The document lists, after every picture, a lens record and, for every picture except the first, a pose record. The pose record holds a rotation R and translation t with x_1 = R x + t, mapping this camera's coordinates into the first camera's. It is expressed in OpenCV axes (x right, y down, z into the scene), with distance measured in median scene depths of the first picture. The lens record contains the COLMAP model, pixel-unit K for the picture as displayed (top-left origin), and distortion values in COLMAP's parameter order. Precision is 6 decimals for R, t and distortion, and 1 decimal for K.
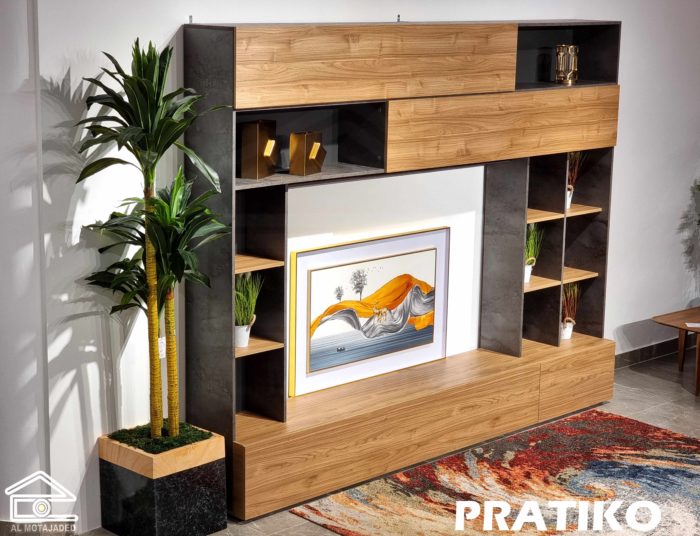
lens RADIAL K [[1384.5, 0, 350.0], [0, 1384.5, 268.0], [0, 0, 1]] dist [-0.051364, 0.533204]
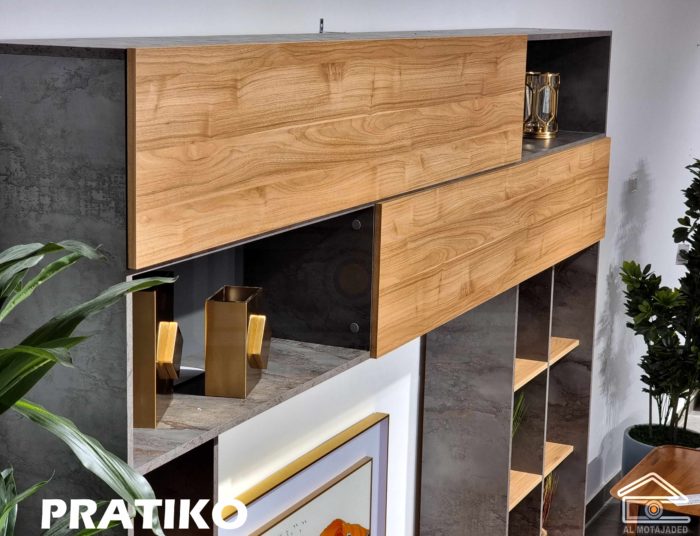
lens RADIAL K [[1384.5, 0, 350.0], [0, 1384.5, 268.0], [0, 0, 1]] dist [-0.051364, 0.533204]
pose [[0.938720, -0.064267, 0.338637, -0.124358], [0.067425, 0.997721, 0.002442, -0.090656], [-0.338023, 0.020541, 0.940914, 0.509658]]
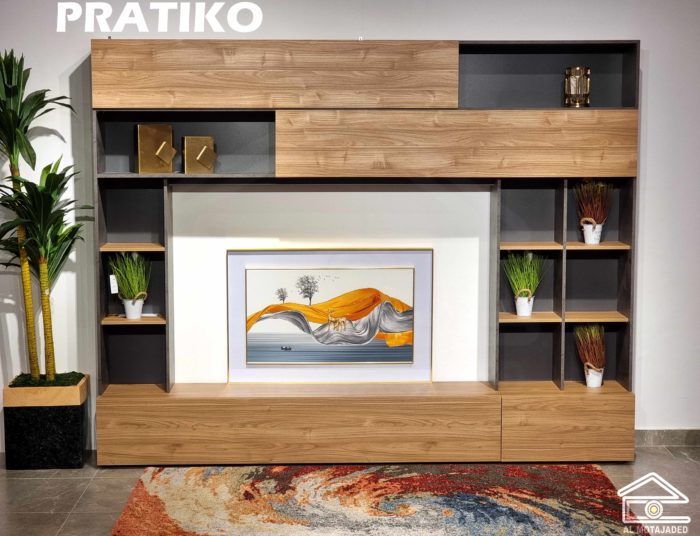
lens RADIAL K [[1384.5, 0, 350.0], [0, 1384.5, 268.0], [0, 0, 1]] dist [-0.051364, 0.533204]
pose [[0.738167, 0.054642, -0.672401, 0.719339], [-0.124936, 0.990546, -0.056661, 0.049786], [0.662948, 0.125833, 0.738015, 0.228254]]
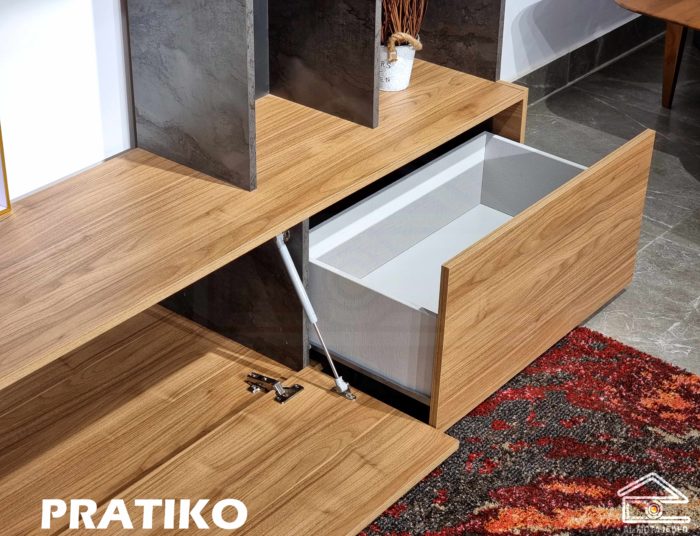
lens RADIAL K [[1384.5, 0, 350.0], [0, 1384.5, 268.0], [0, 0, 1]] dist [-0.051364, 0.533204]
pose [[0.992457, -0.064377, 0.104330, 0.116052], [0.027691, 0.946748, 0.320781, -0.020947], [-0.119425, -0.315473, 0.941390, 0.724735]]
